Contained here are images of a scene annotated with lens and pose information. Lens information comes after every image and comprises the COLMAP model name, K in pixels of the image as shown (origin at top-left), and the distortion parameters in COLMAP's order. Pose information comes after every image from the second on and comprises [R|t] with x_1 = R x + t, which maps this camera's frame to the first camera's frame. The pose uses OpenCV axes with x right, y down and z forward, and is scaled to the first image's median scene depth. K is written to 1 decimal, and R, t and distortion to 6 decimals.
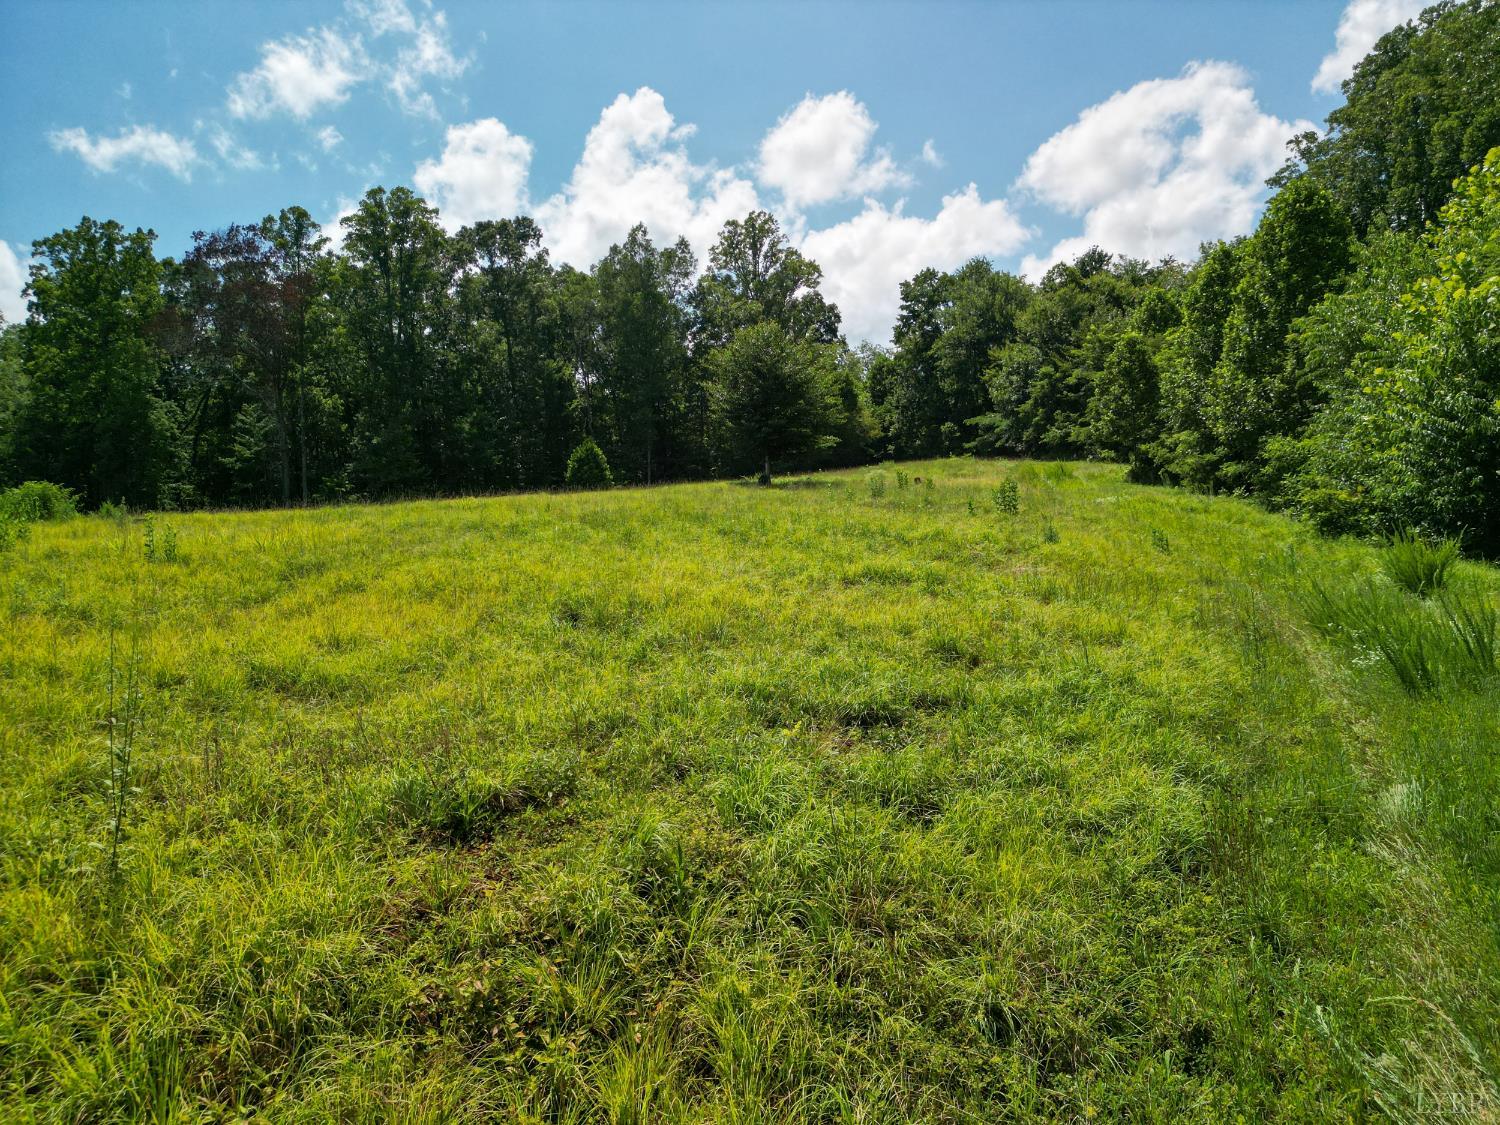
lens RADIAL K [[1052.3, 0, 754.6], [0, 1052.3, 596.2], [0, 0, 1]] dist [0.000891, 0.000228]
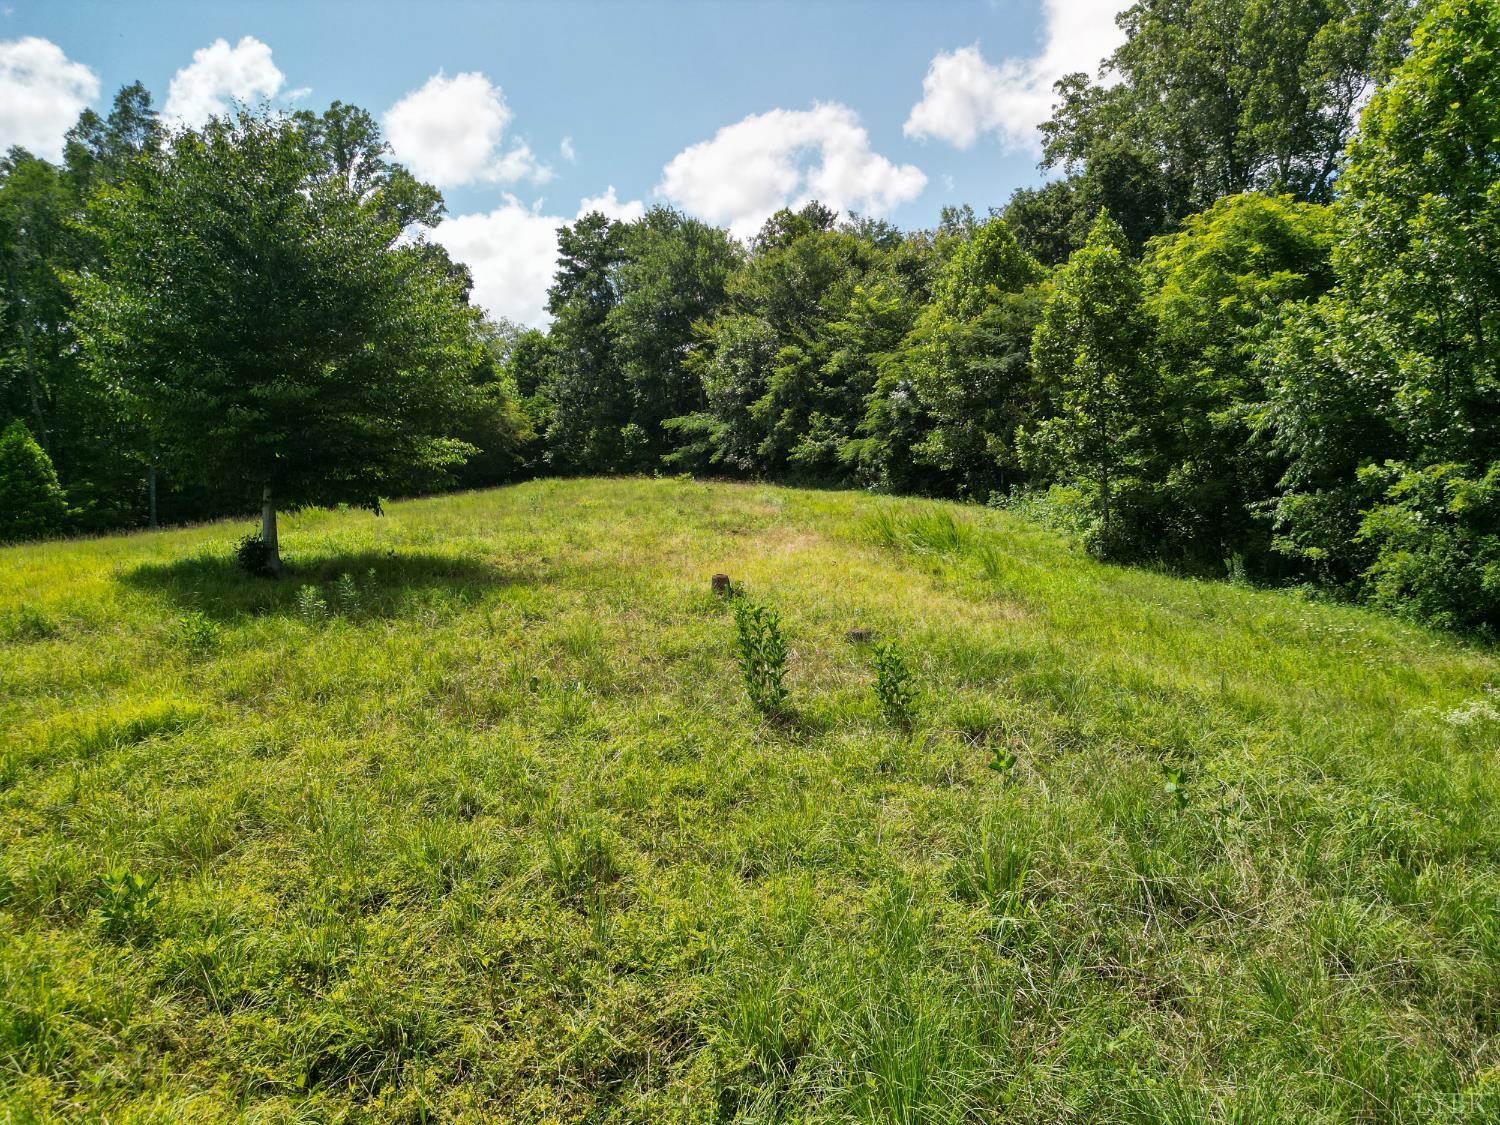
lens RADIAL K [[1036.4, 0, 750.0], [0, 1036.4, 562.5], [0, 0, 1]] dist [0.064269, -0.060274]
pose [[0.944534, -0.005706, 0.328363, 0.028288], [0.015370, 0.999521, -0.026844, -0.050054], [-0.328053, 0.030402, 0.944170, 0.307001]]
